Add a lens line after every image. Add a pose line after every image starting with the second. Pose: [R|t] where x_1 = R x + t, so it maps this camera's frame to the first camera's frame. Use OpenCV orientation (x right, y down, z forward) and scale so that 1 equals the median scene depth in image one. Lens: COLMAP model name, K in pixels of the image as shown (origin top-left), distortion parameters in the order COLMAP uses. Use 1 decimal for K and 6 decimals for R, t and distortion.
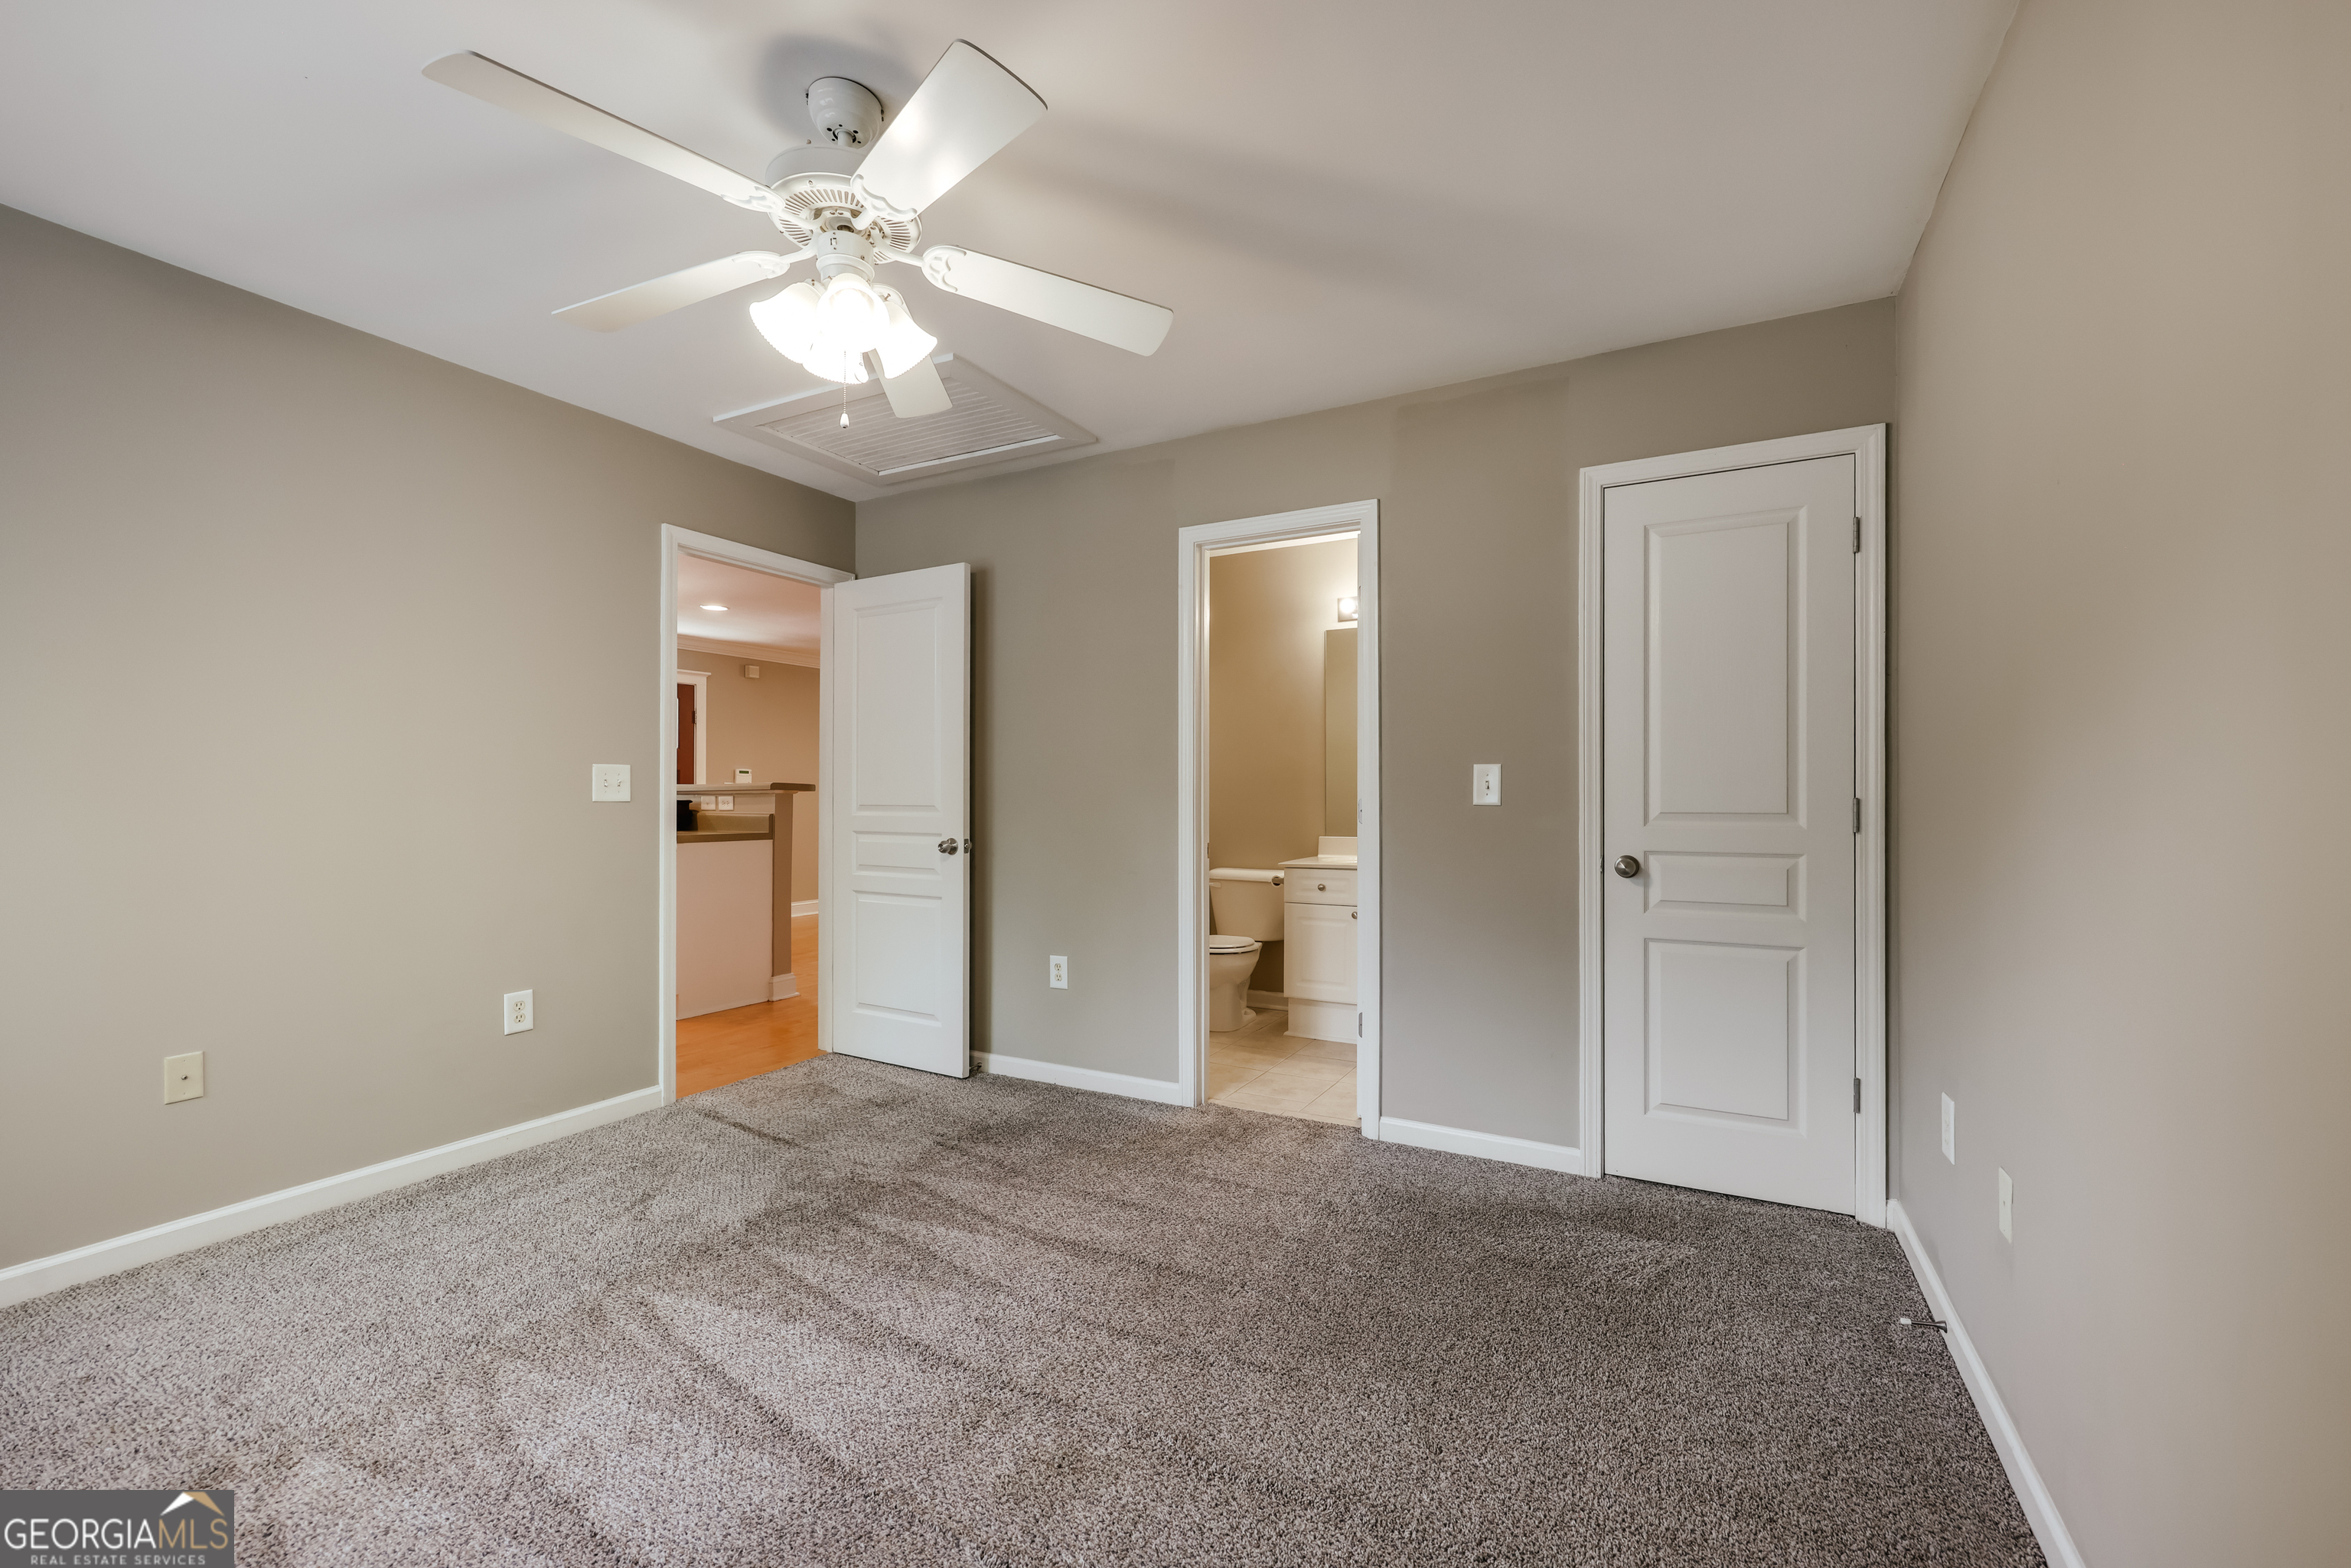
lens RADIAL K [[1006.7, 0, 1193.7], [0, 1006.7, 779.5], [0, 0, 1]] dist [0.001383, 0.000269]
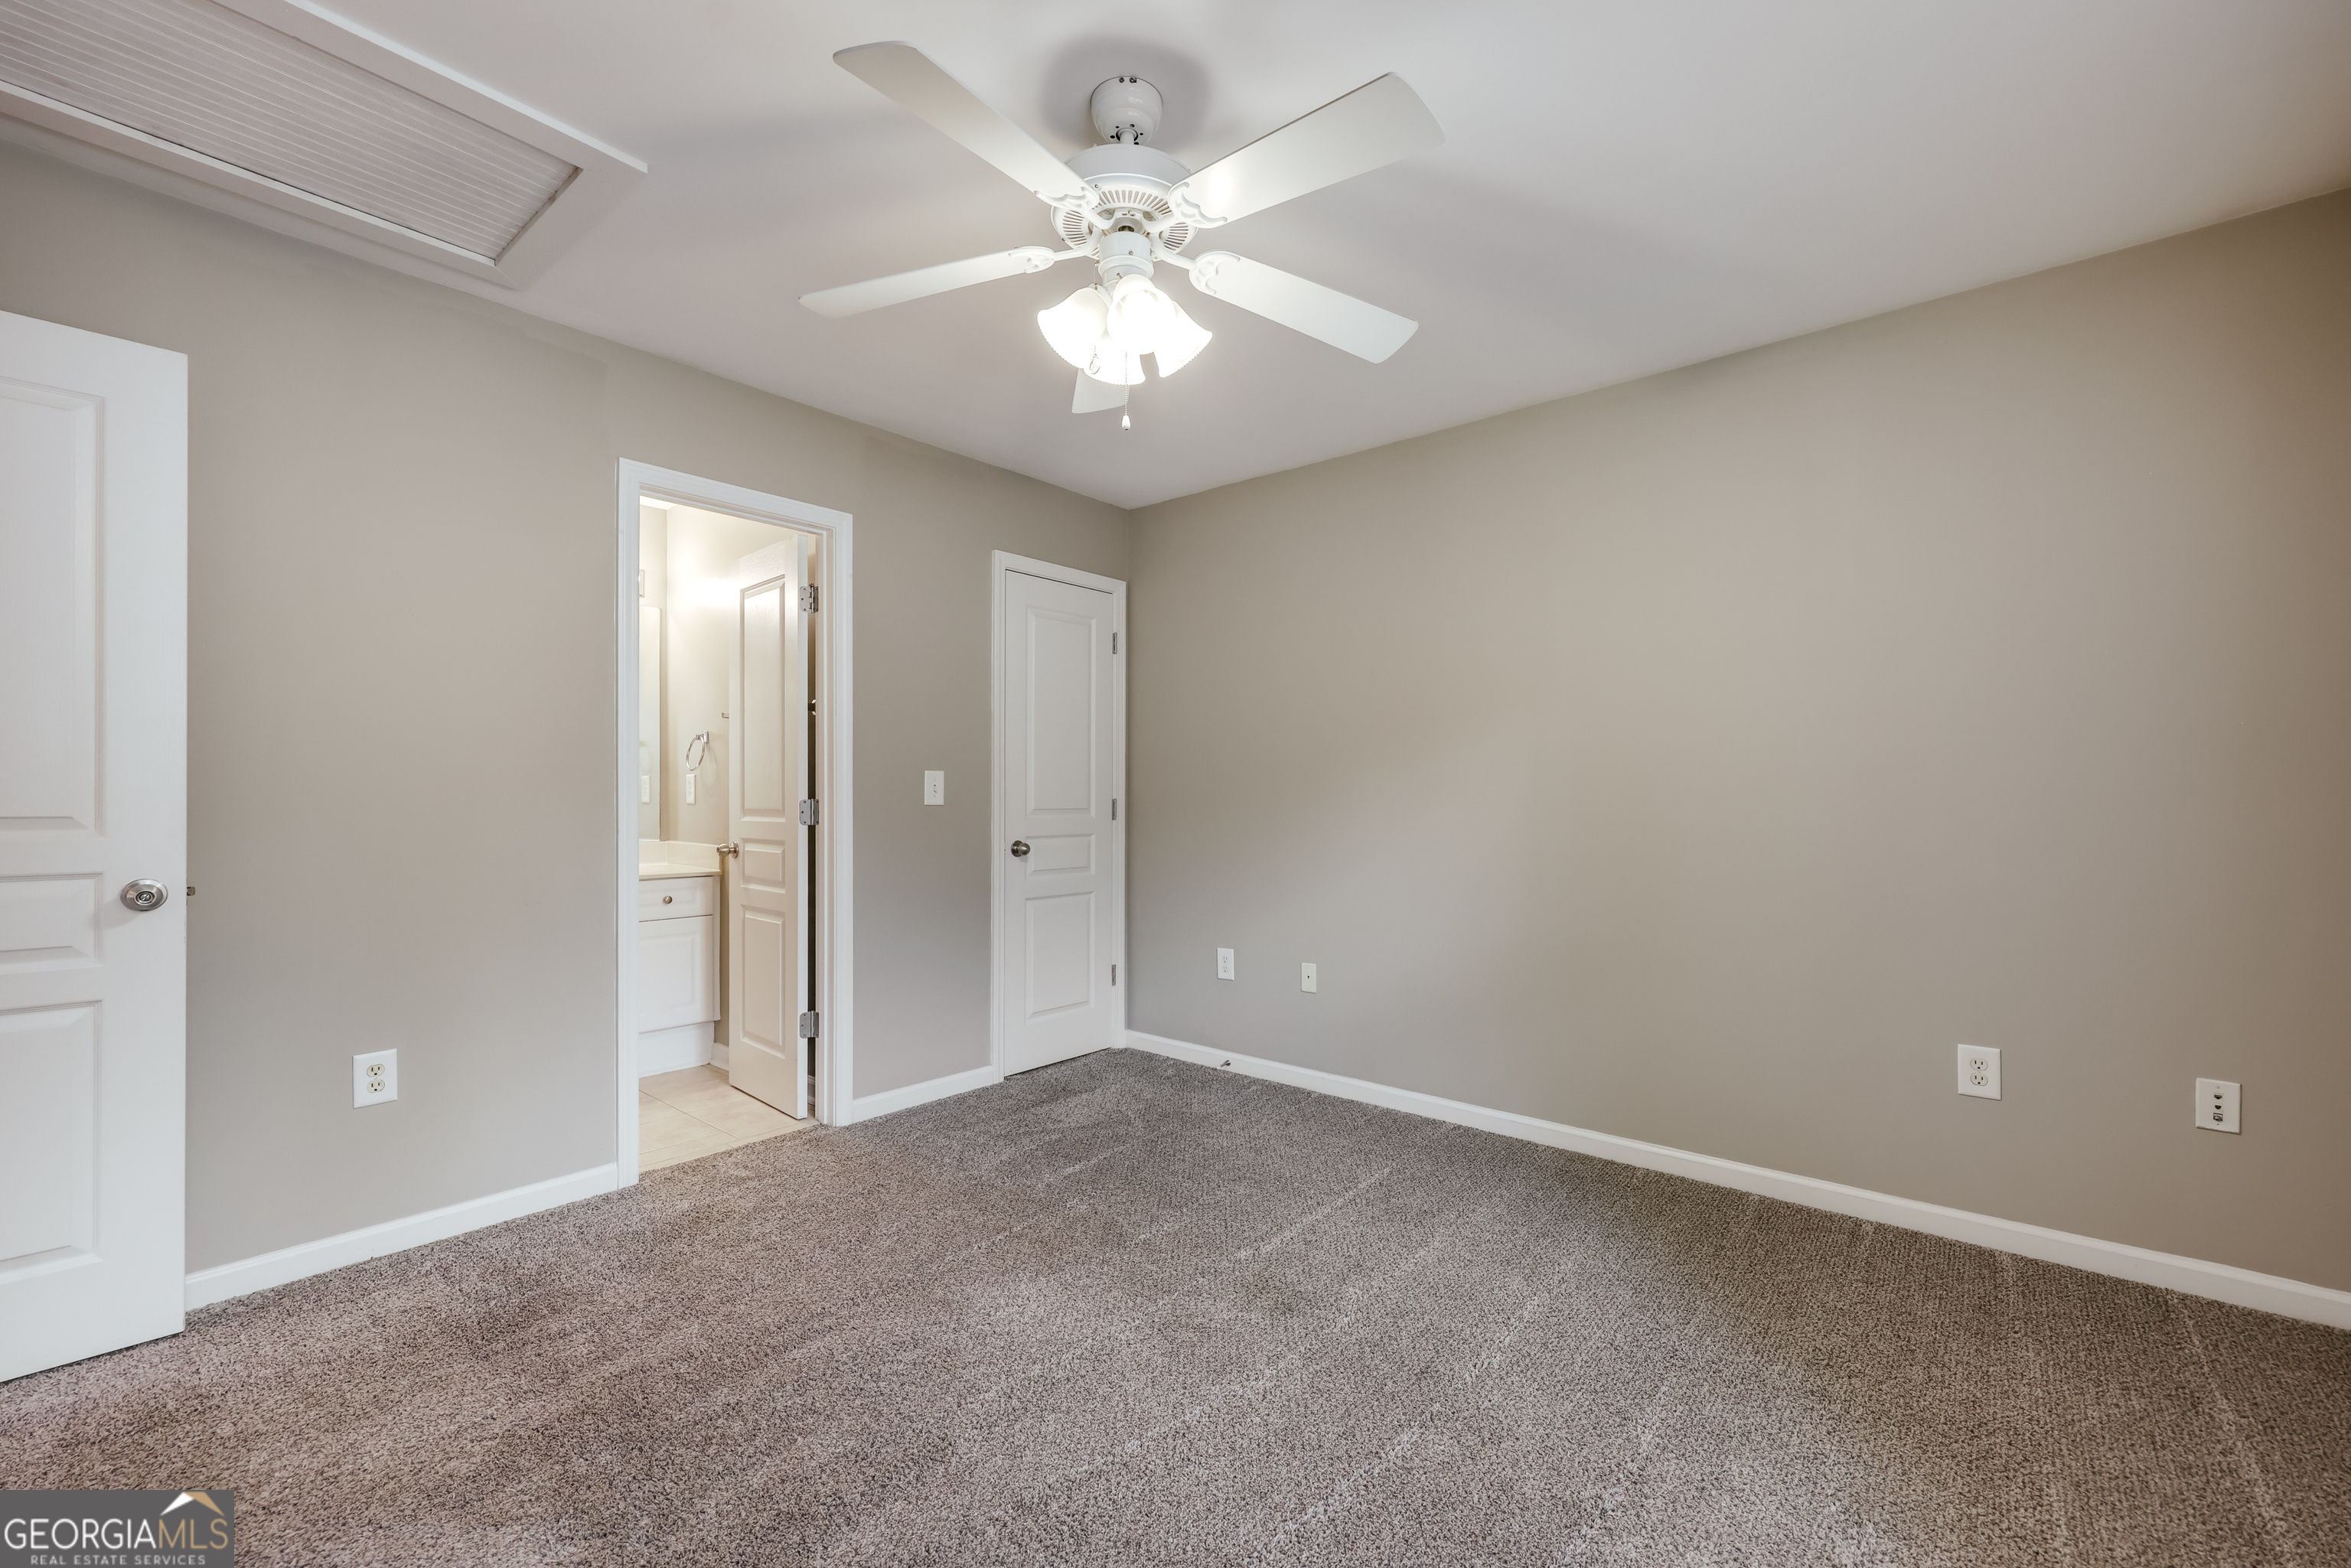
lens RADIAL K [[1006.7, 0, 1193.7], [0, 1006.7, 779.5], [0, 0, 1]] dist [0.001383, 0.000269]
pose [[0.178815, 0.014317, 0.983779, -0.902458], [-0.021609, 0.999710, -0.010621, 0.000253], [-0.983645, -0.019359, 0.179072, 0.524636]]
